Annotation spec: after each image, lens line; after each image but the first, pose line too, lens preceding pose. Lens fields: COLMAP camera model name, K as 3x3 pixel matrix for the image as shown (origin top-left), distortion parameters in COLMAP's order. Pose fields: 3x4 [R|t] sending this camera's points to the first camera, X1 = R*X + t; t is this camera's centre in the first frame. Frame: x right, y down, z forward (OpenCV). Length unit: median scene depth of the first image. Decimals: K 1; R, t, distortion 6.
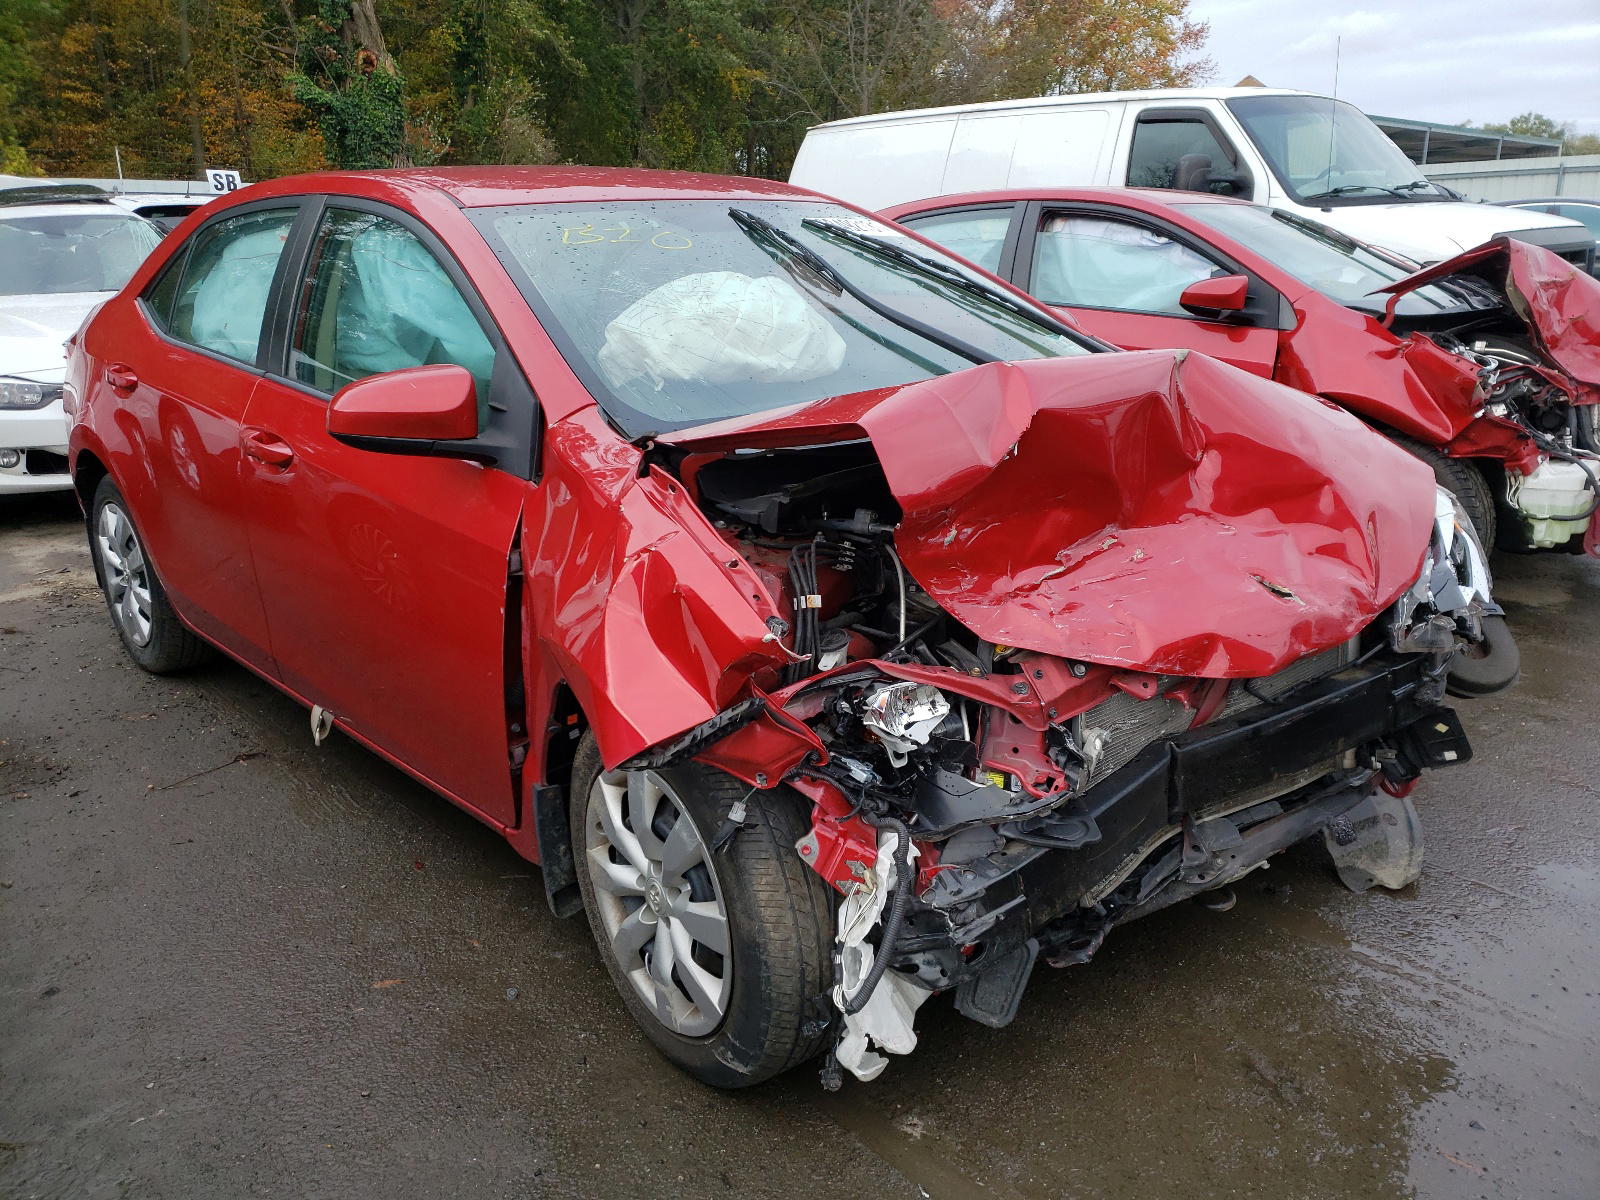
lens RADIAL K [[1217.7, 0, 814.9], [0, 1217.7, 598.2], [0, 0, 1]] dist [0.063080, -0.041840]
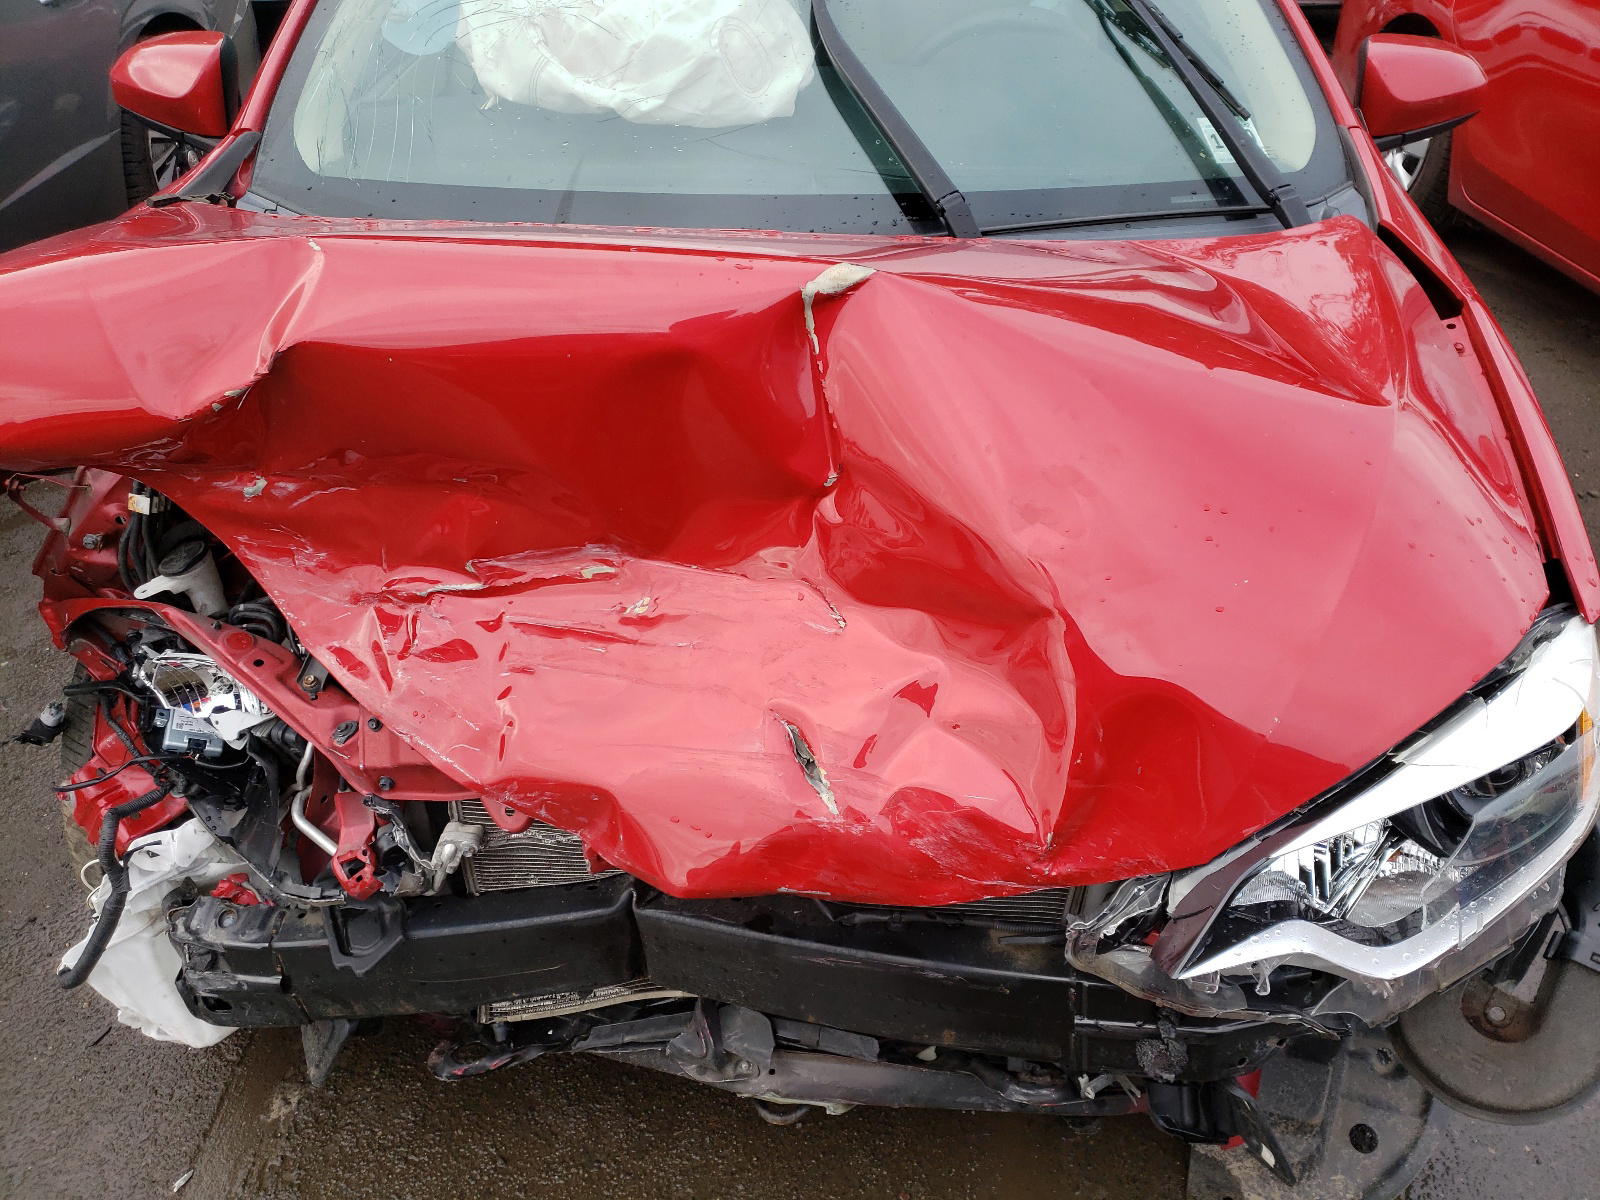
lens RADIAL K [[1217.7, 0, 795.6], [0, 1217.7, 582.1], [0, 0, 1]] dist [0.063080, -0.041840]
pose [[0.763799, 0.394629, -0.510763, 0.615188], [-0.217650, 0.902446, 0.371779, -0.279474], [0.607651, -0.172797, 0.775179, 0.590666]]
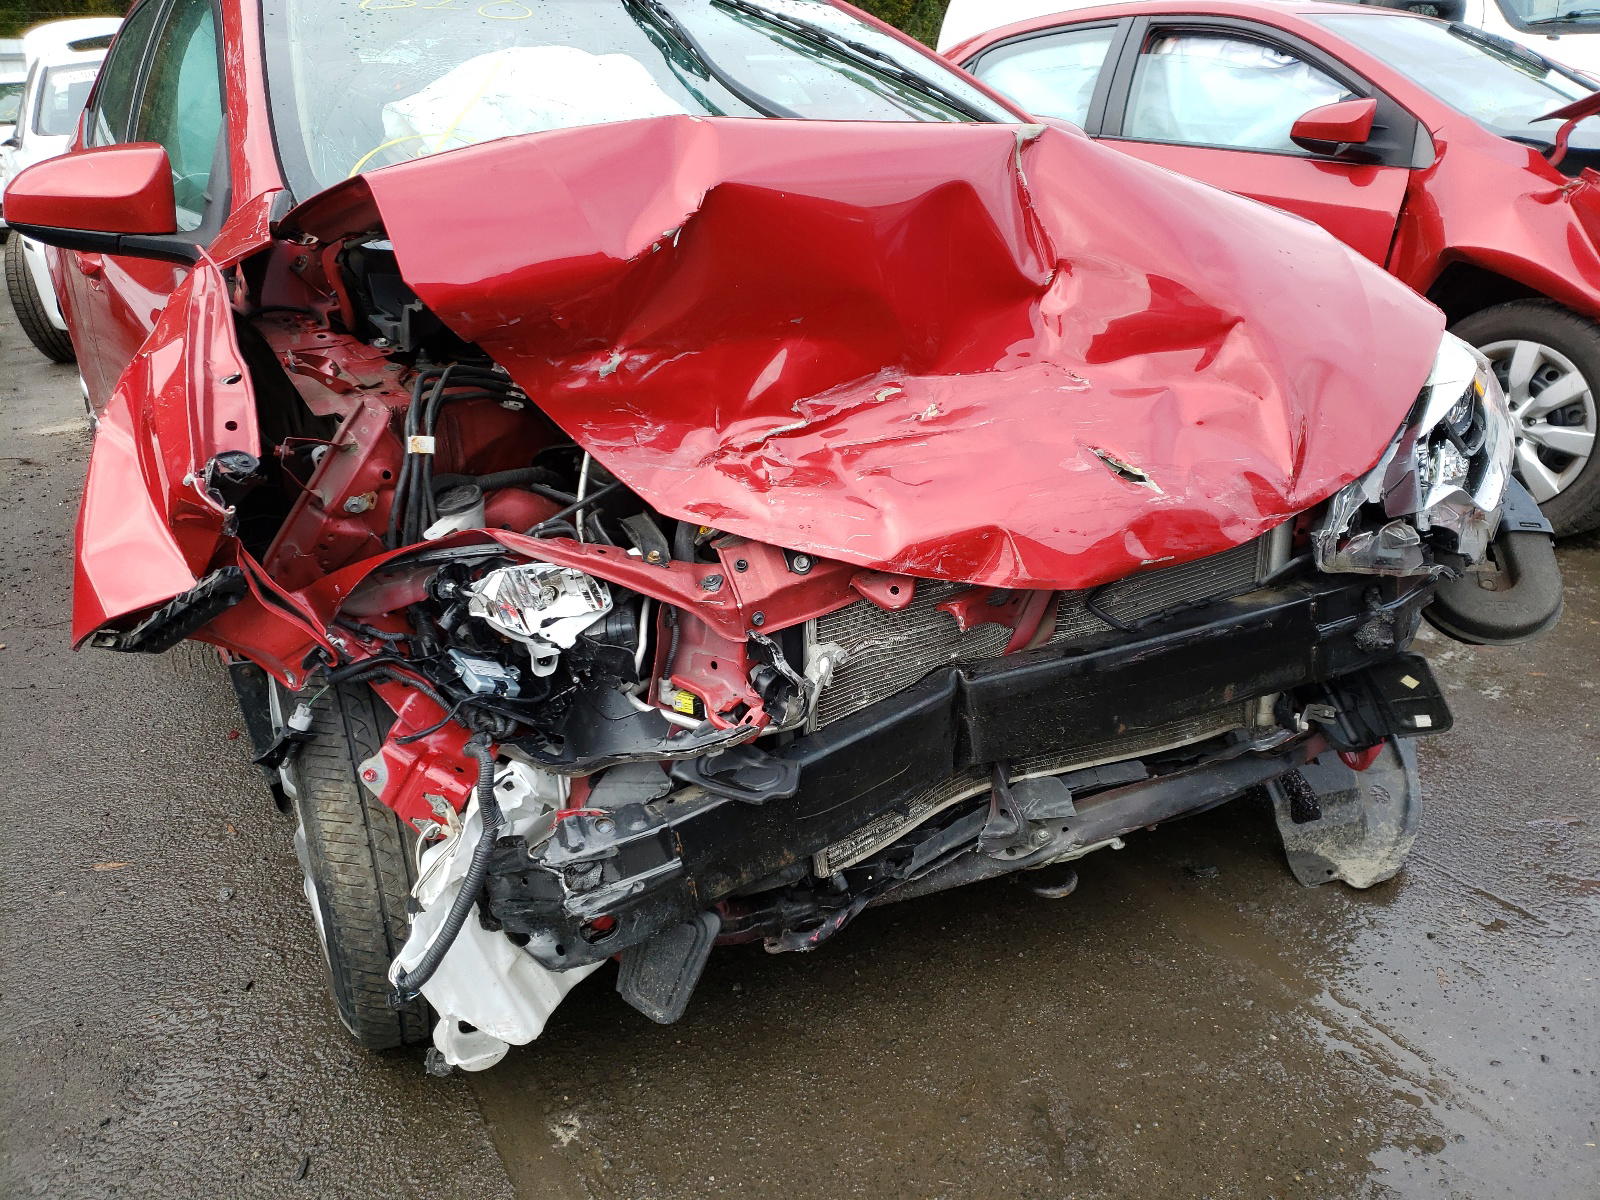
lens RADIAL K [[1217.7, 0, 787.5], [0, 1217.7, 589.2], [0, 0, 1]] dist [0.063080, -0.041840]
pose [[0.981557, 0.071858, -0.177150, 0.315928], [-0.056911, 0.994488, 0.088062, 0.010175], [0.182501, -0.076356, 0.980236, 0.268656]]
